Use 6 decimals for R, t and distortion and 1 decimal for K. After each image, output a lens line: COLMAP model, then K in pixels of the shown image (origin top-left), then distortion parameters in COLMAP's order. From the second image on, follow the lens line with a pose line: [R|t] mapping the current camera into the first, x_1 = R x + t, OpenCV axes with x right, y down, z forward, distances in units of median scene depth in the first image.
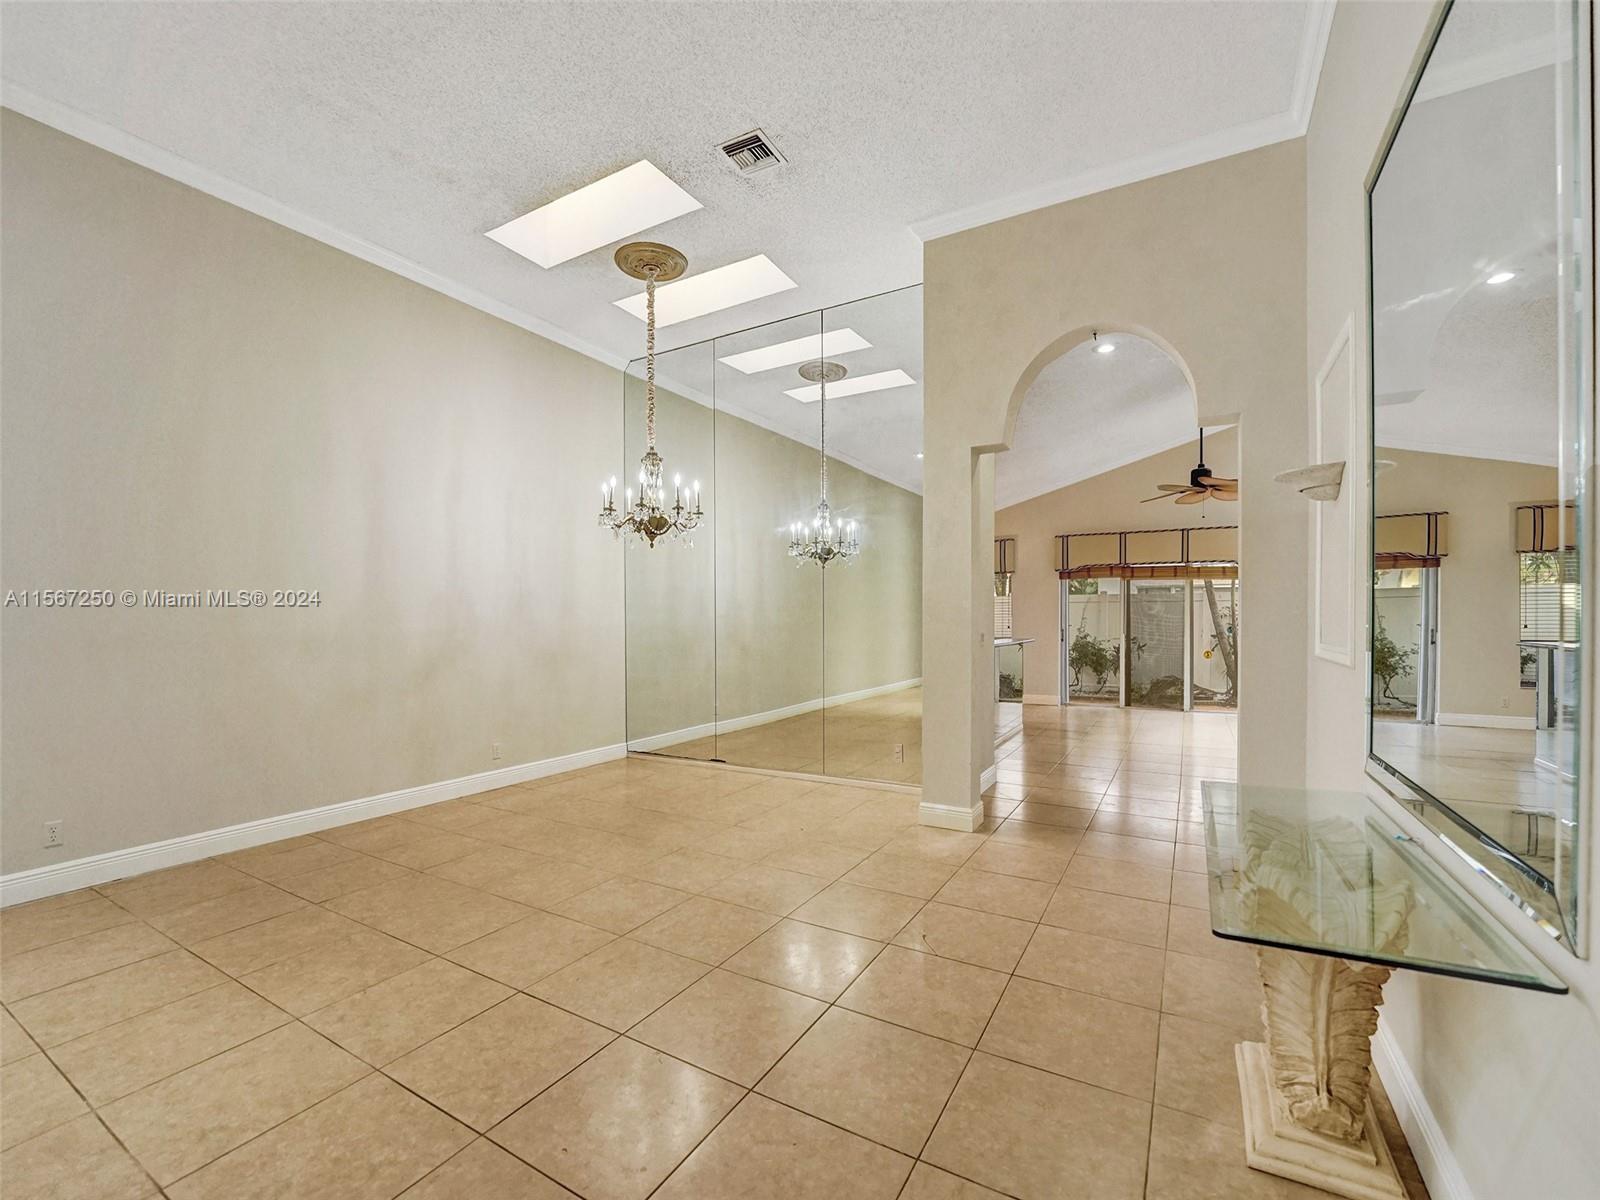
lens RADIAL K [[679.8, 0, 797.1], [0, 679.8, 629.1], [0, 0, 1]] dist [-0.020726, -0.000010]
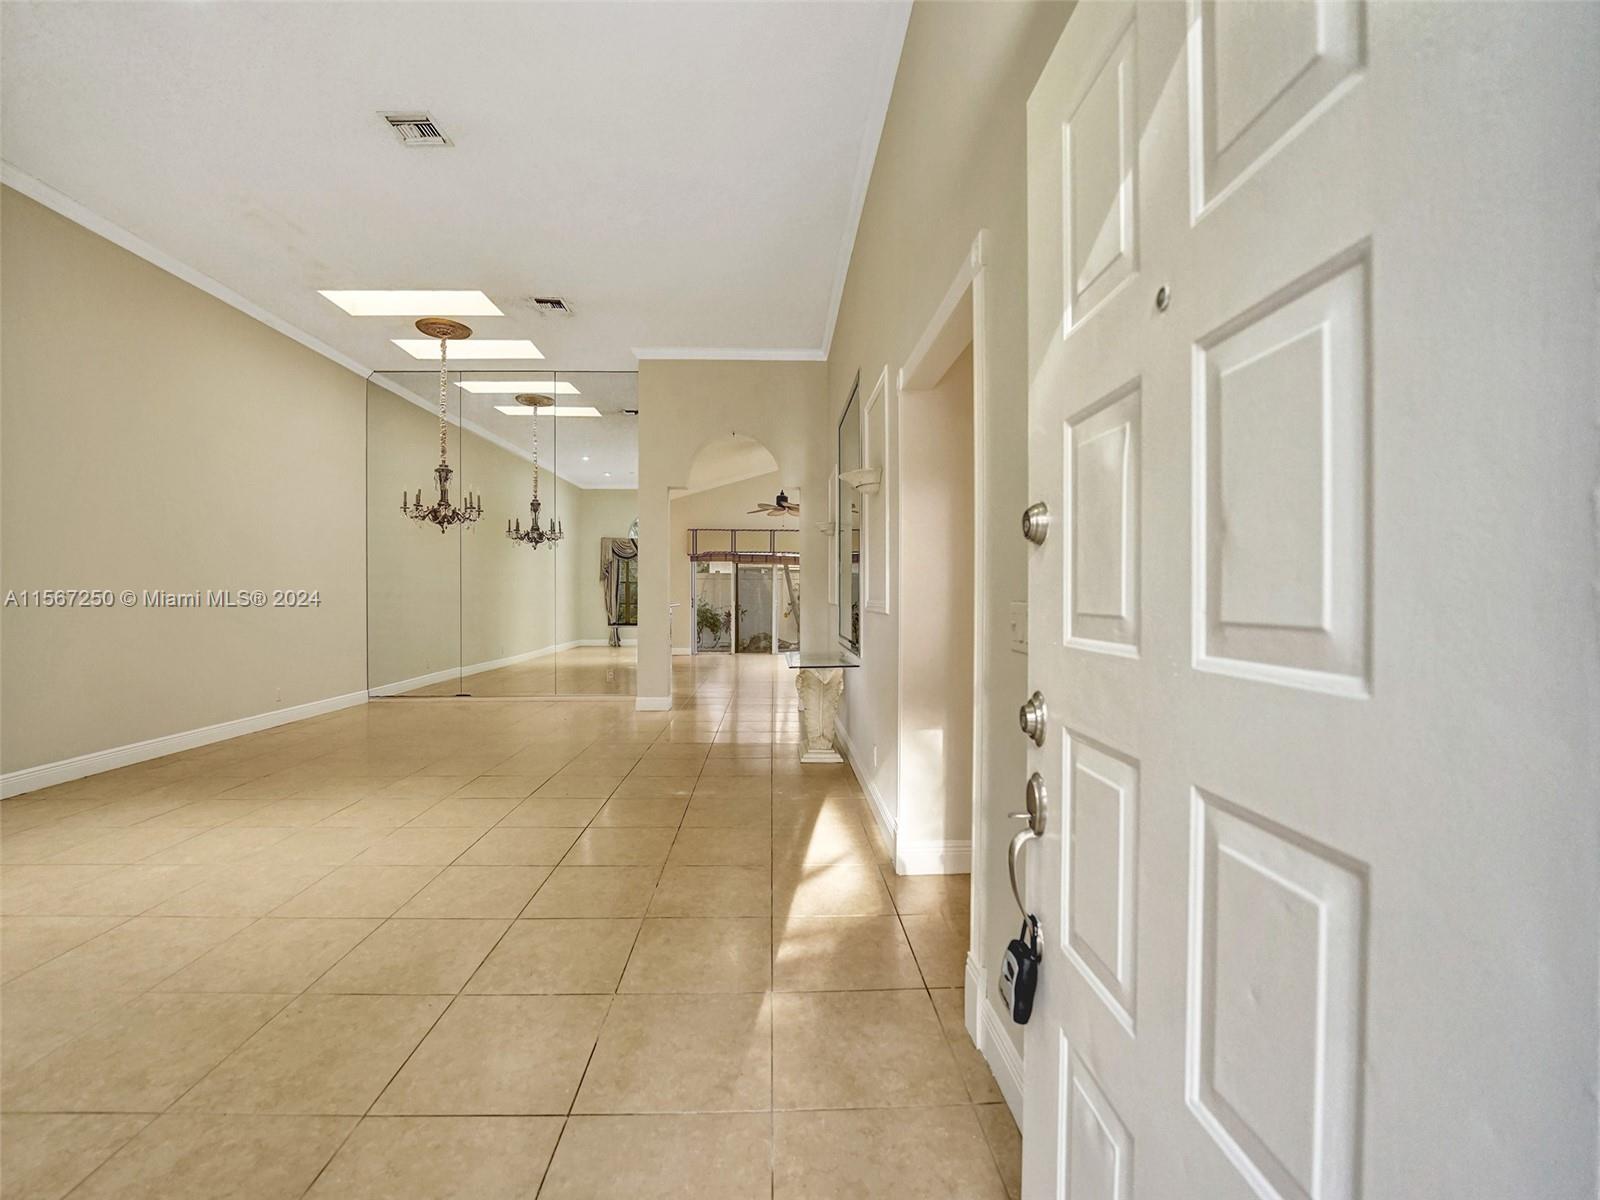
lens RADIAL K [[673.7, 0, 795.9], [0, 673.7, 598.2], [0, 0, 1]] dist [-0.024197, 0.000174]
pose [[0.846167, 0.001218, 0.532917, -0.237575], [0.004091, 0.999953, -0.008781, 0.019902], [-0.532903, 0.009610, 0.846122, -0.388646]]
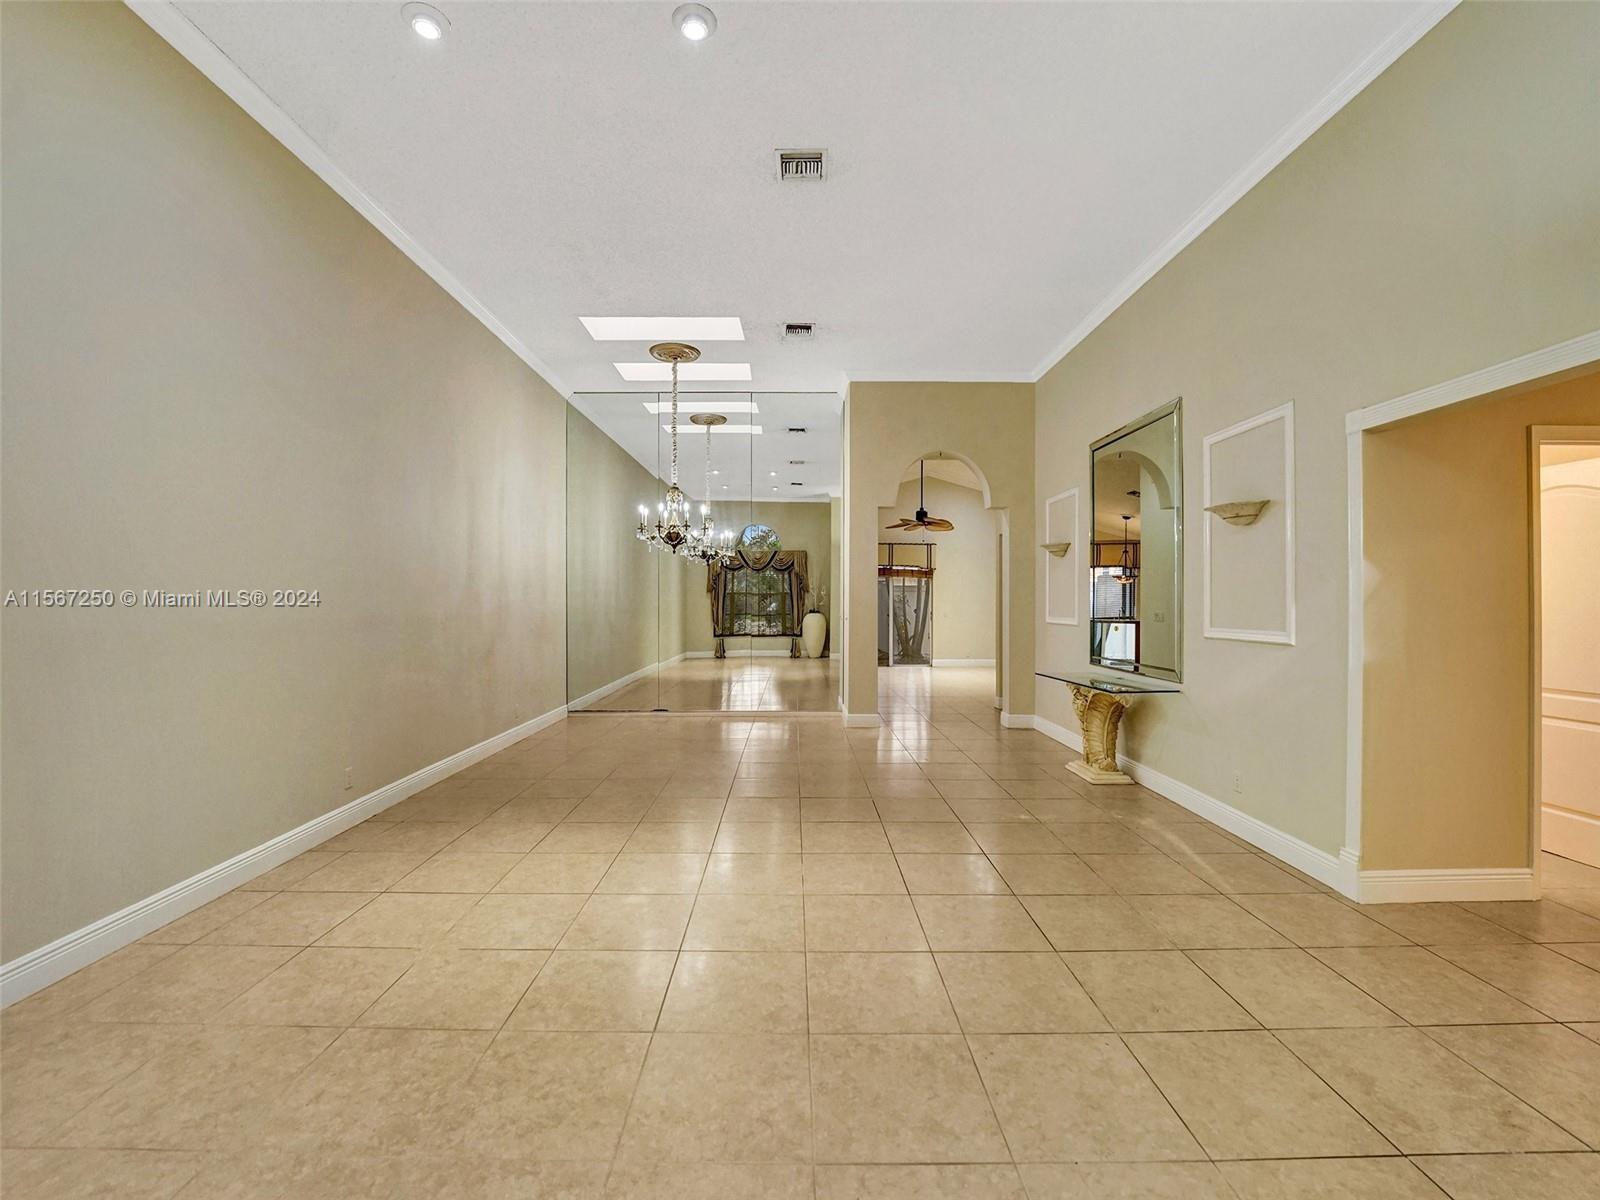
lens RADIAL K [[669.0, 0, 800.0], [0, 669.0, 600.0], [0, 0, 1]] dist [-0.020061, 0.000119]
pose [[0.858927, 0.007217, 0.512047, -0.500472], [0.001207, 0.999869, -0.016117, 0.000210], [-0.512097, 0.014461, 0.858806, -0.235608]]
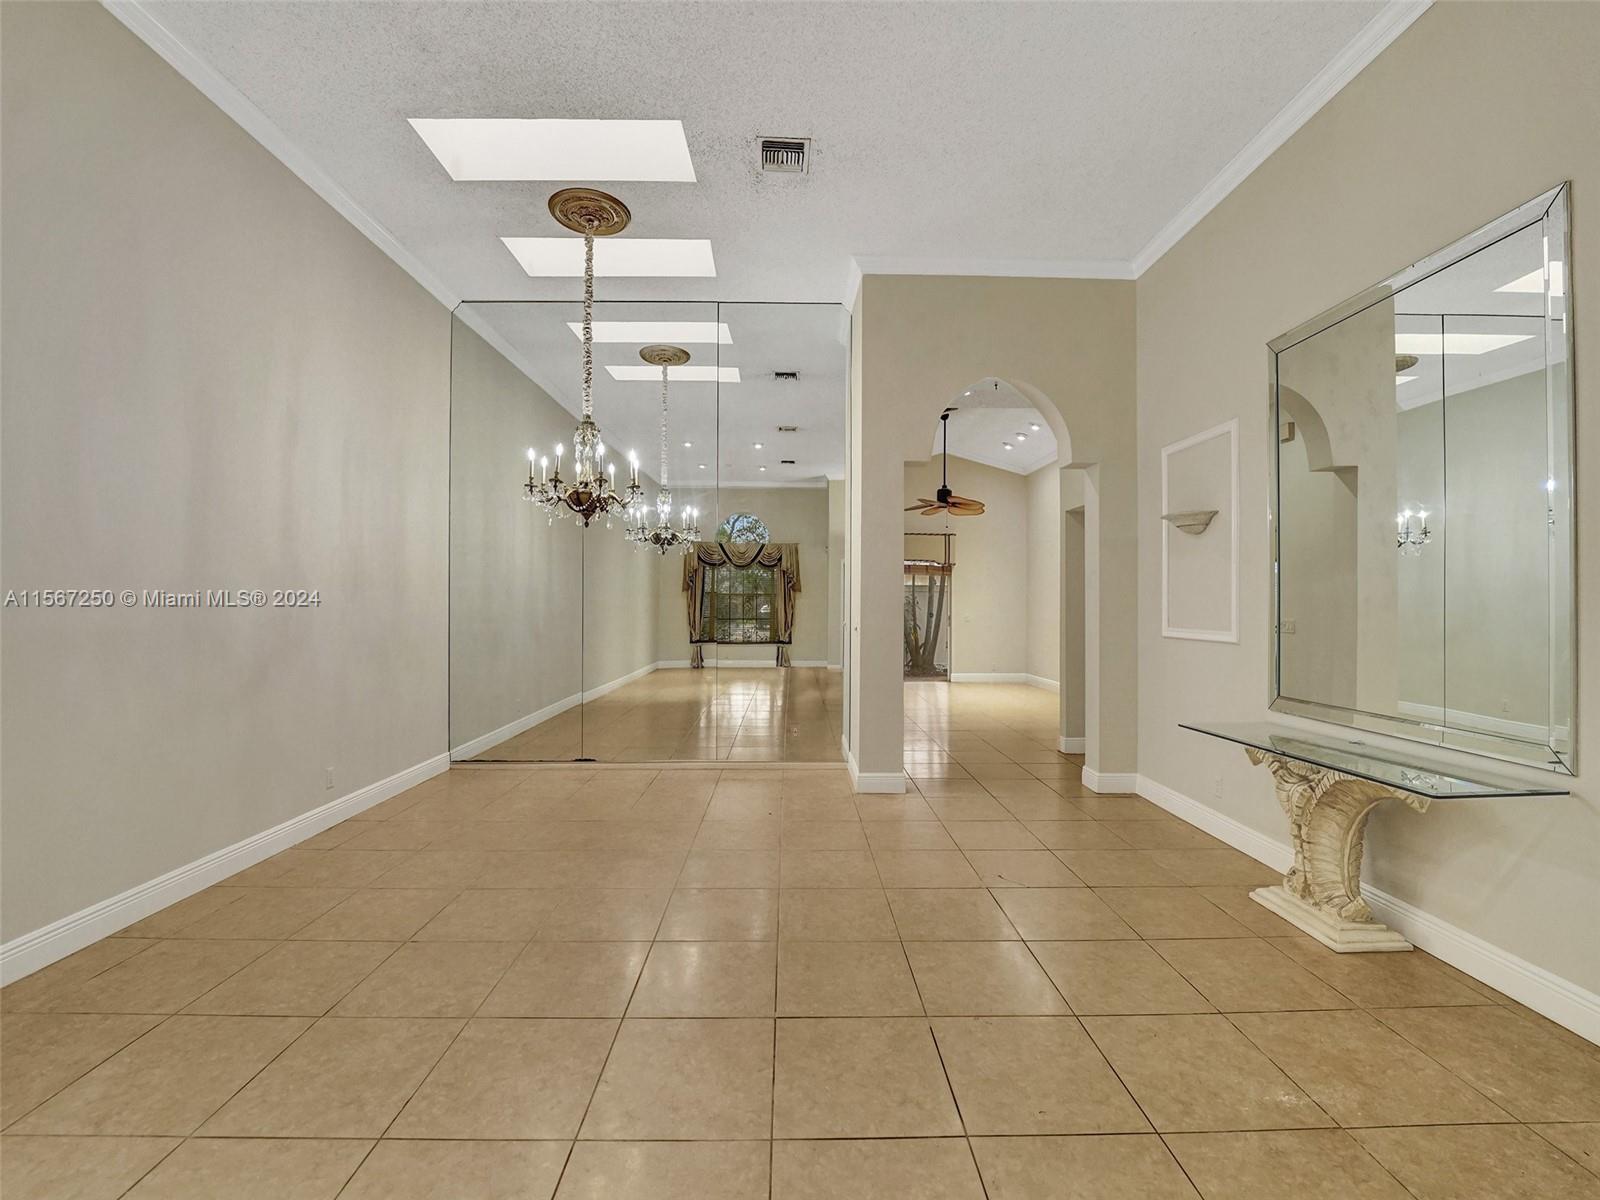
lens RADIAL K [[668.3, 0, 800.0], [0, 668.3, 600.0], [0, 0, 1]] dist [-0.019740, 0.000061]
pose [[0.854534, 0.010414, 0.519290, -0.307228], [-0.000994, 0.999830, -0.018416, -0.005047], [-0.519394, 0.015221, 0.854399, 0.072559]]
